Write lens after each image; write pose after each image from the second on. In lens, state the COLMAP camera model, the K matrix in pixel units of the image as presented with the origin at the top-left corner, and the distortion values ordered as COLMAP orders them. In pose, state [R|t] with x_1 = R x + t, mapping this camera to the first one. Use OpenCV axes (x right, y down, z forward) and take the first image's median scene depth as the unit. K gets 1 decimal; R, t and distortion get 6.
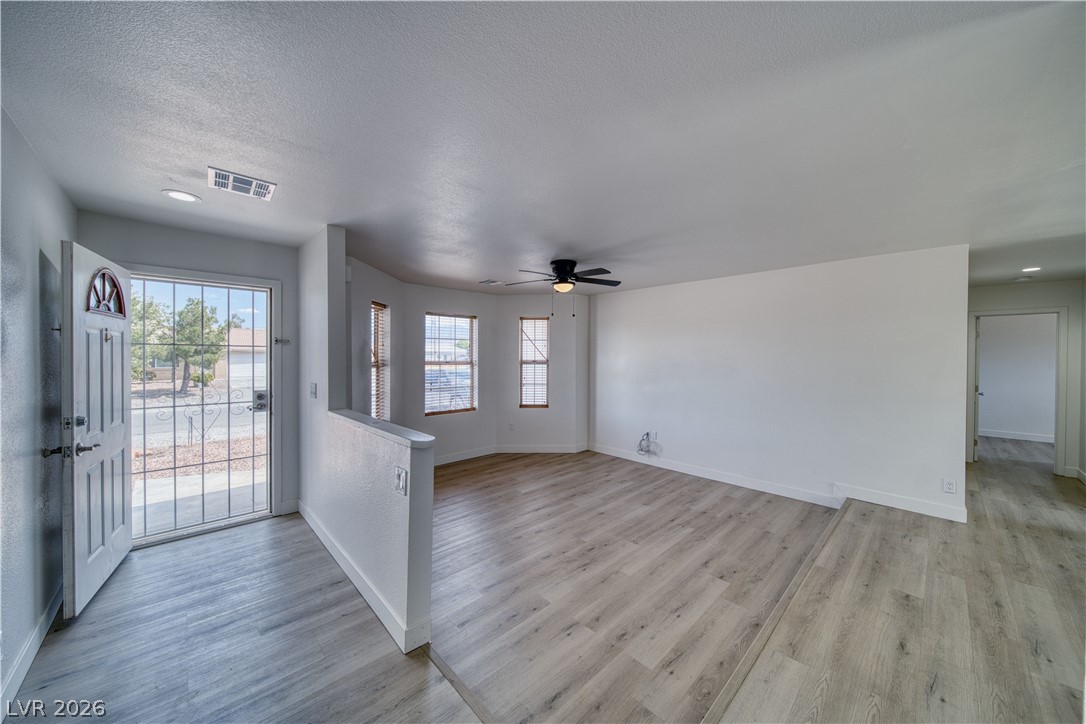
lens RADIAL K [[380.0, 0, 543.3], [0, 380.0, 361.0], [0, 0, 1]] dist [-0.001746, -0.000805]
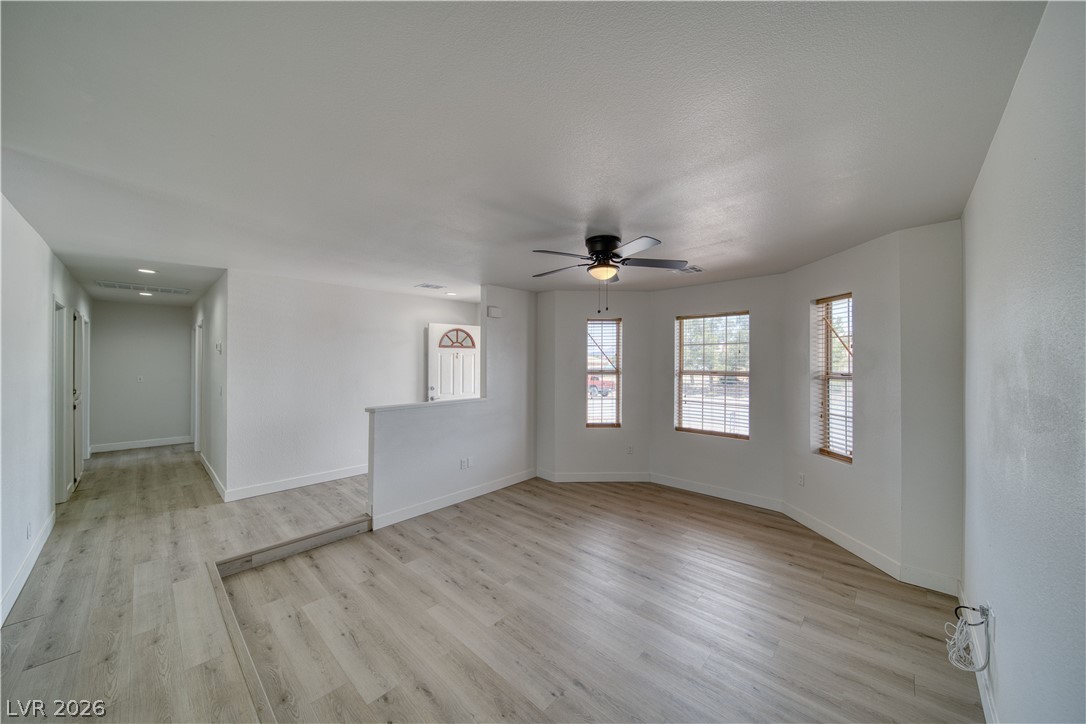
lens RADIAL K [[380.0, 0, 539.7], [0, 380.0, 360.1], [0, 0, 1]] dist [-0.001746, -0.000805]
pose [[0.048376, -0.010220, -0.998777, 0.787540], [-0.014086, 0.999841, -0.010913, -0.011843], [0.998730, 0.014597, 0.048224, 0.841411]]
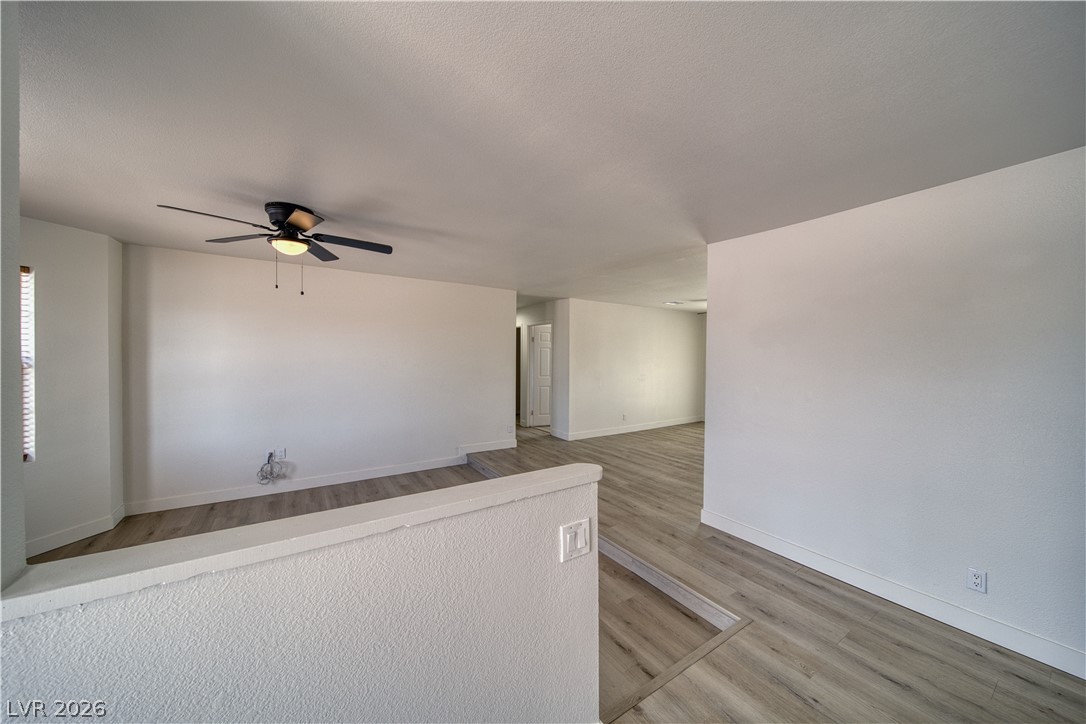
lens RADIAL K [[380.0, 0, 542.7], [0, 380.0, 361.0], [0, 0, 1]] dist [-0.001746, -0.000805]
pose [[0.174709, -0.018465, 0.984447, -0.514325], [0.003385, 0.999829, 0.018153, -0.009054], [-0.984614, 0.000161, 0.174742, 0.458369]]
